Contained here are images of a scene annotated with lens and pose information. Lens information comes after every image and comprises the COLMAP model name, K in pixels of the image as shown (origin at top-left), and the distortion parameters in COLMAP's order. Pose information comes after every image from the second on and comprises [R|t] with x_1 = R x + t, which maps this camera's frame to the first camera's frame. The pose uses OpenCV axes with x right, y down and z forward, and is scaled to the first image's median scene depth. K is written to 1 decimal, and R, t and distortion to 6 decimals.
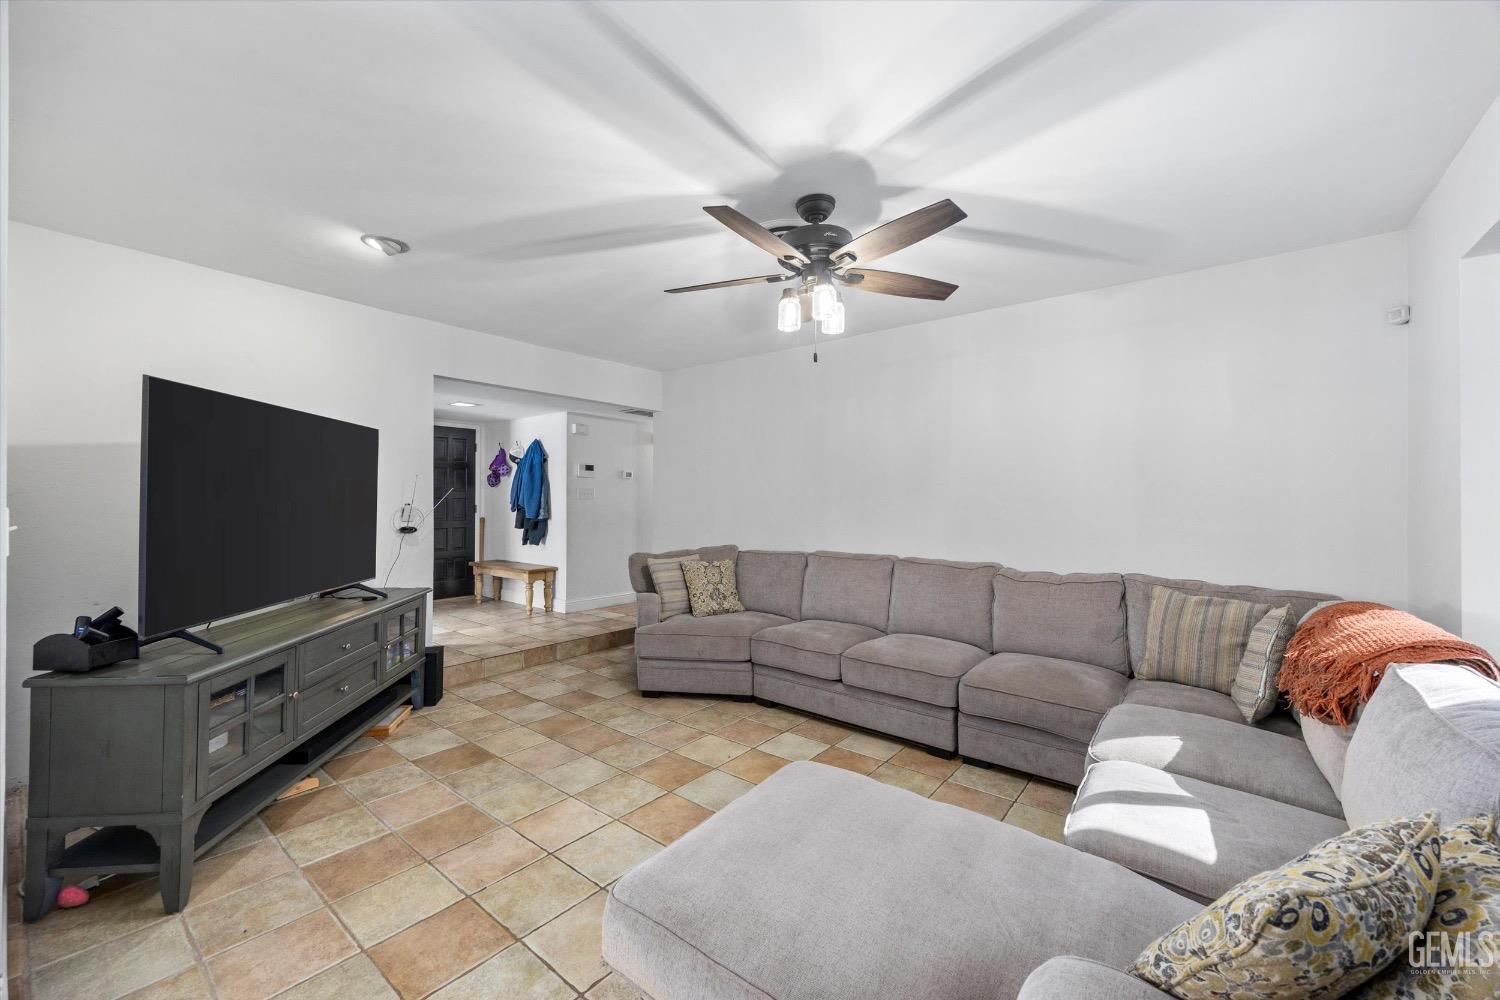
lens RADIAL K [[578.3, 0, 748.9], [0, 578.3, 498.7], [0, 0, 1]] dist [0.002037, 0.000248]
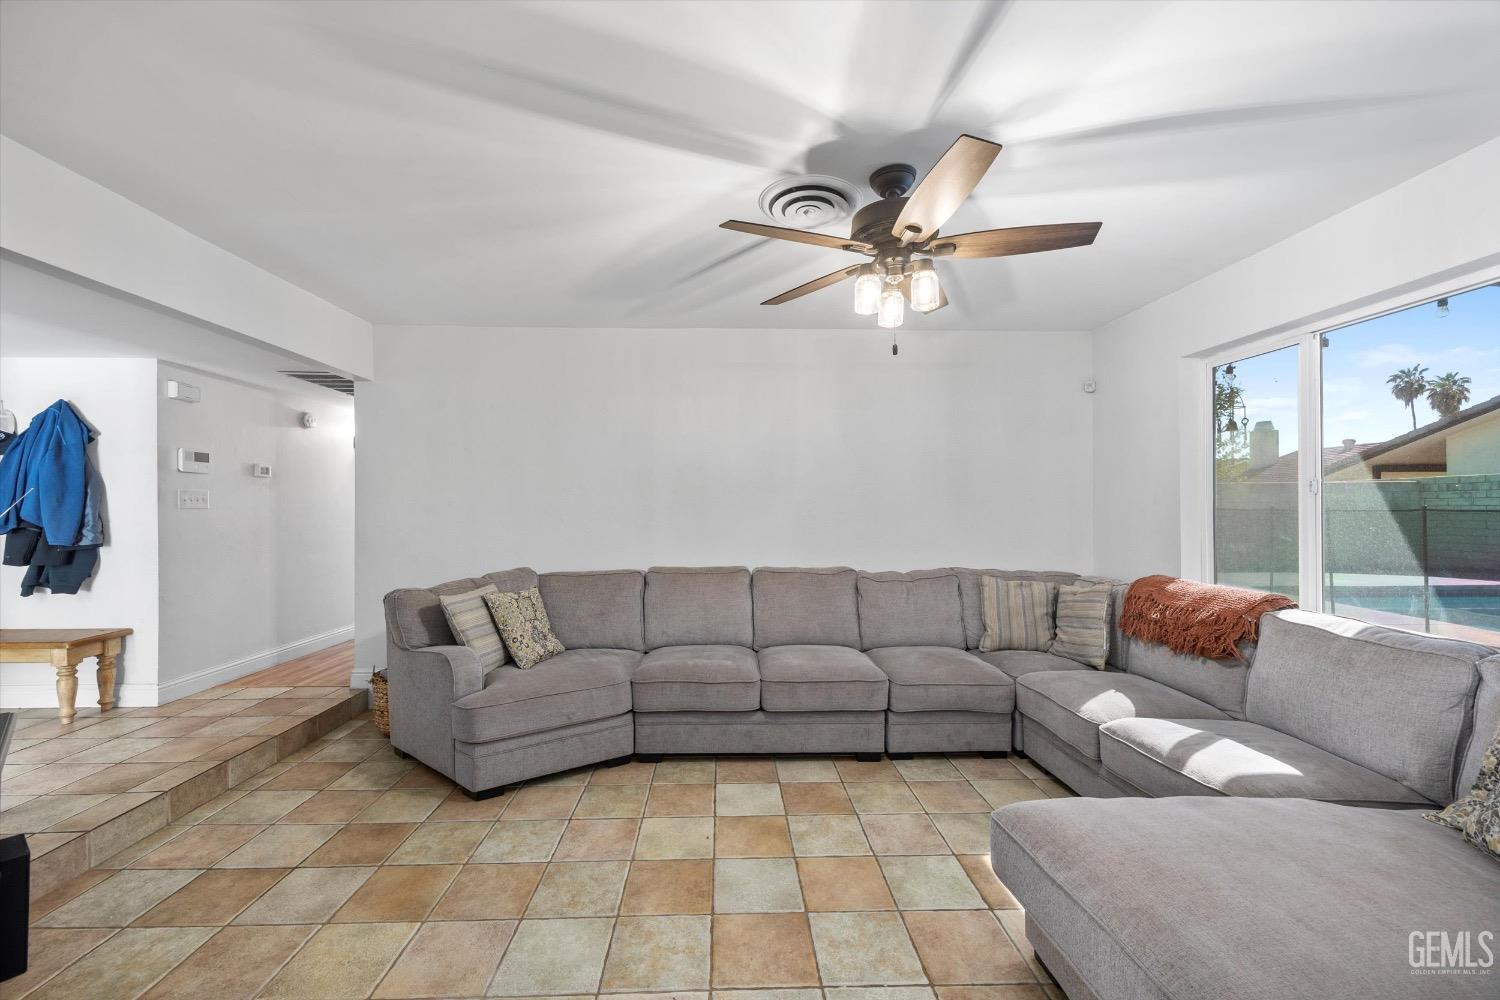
lens RADIAL K [[578.3, 0, 744.6], [0, 578.3, 507.3], [0, 0, 1]] dist [0.002037, 0.000248]
pose [[0.766550, -0.004793, 0.642167, -0.378216], [0.002384, 0.999986, 0.004618, -0.004089], [-0.642180, -0.002010, 0.766551, 0.278594]]
